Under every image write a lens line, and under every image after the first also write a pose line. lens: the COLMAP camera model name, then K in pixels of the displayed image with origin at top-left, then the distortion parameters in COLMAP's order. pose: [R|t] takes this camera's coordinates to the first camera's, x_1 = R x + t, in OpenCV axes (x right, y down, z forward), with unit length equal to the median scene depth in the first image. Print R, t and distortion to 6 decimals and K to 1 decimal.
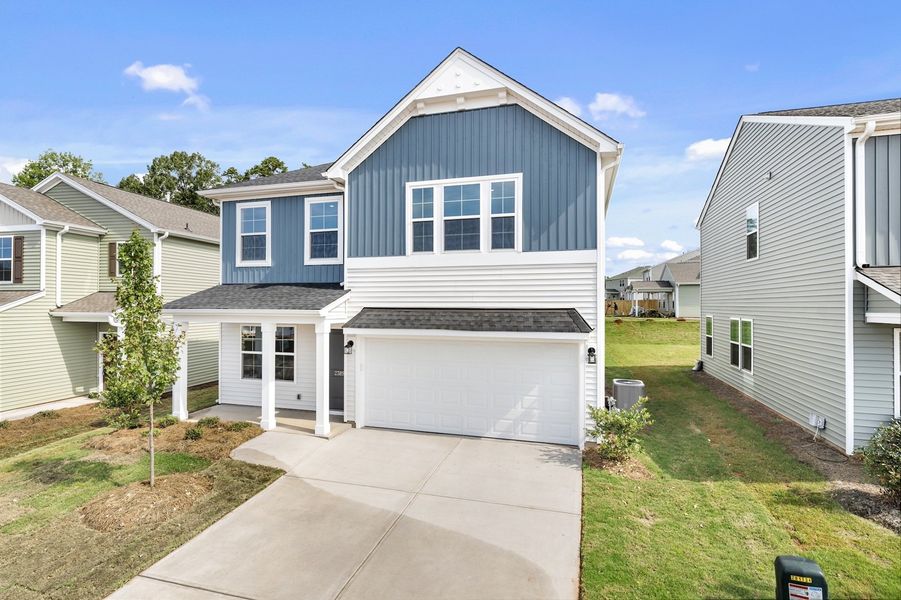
lens RADIAL K [[438.3, 0, 453.1], [0, 438.3, 307.4], [0, 0, 1]] dist [0.000029, 0.000114]
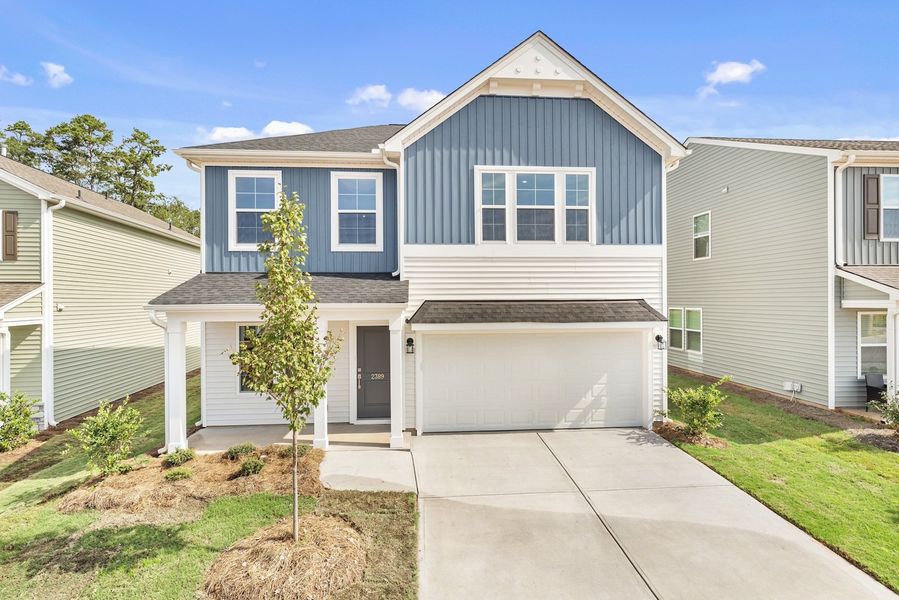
lens RADIAL K [[437.3, 0, 452.1], [0, 437.3, 307.3], [0, 0, 1]] dist [0.000029, 0.000114]
pose [[0.934049, -0.013933, 0.356873, -0.501572], [0.010414, 0.999876, 0.011783, 0.004498], [-0.356994, -0.007289, 0.934078, 0.154438]]
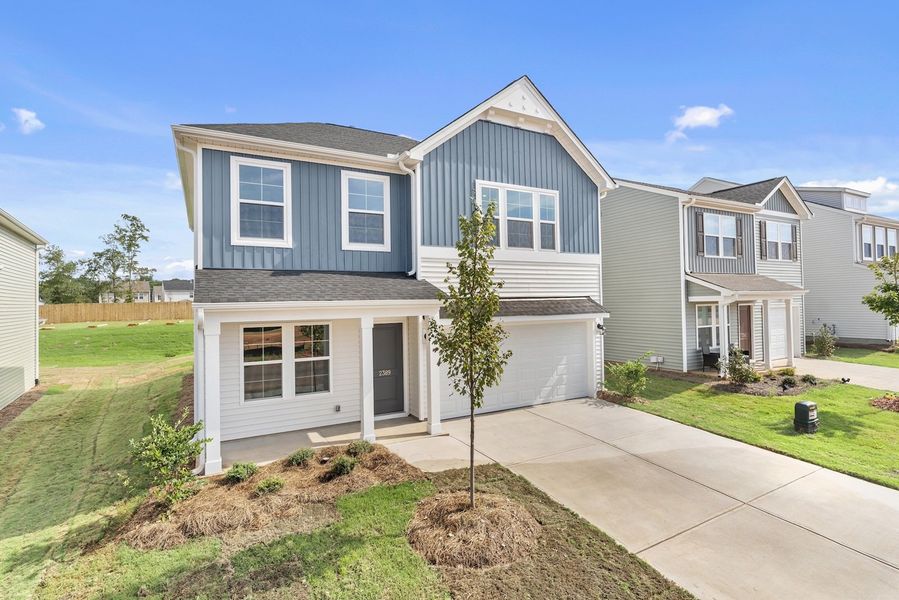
lens RADIAL K [[439.2, 0, 449.5], [0, 439.2, 300.0], [0, 0, 1]] dist [-0.000209, -0.000032]
pose [[0.705014, -0.012458, 0.709084, -0.937120], [0.023067, 0.999720, -0.005370, 0.010739], [-0.708818, 0.020142, 0.705104, 0.312196]]
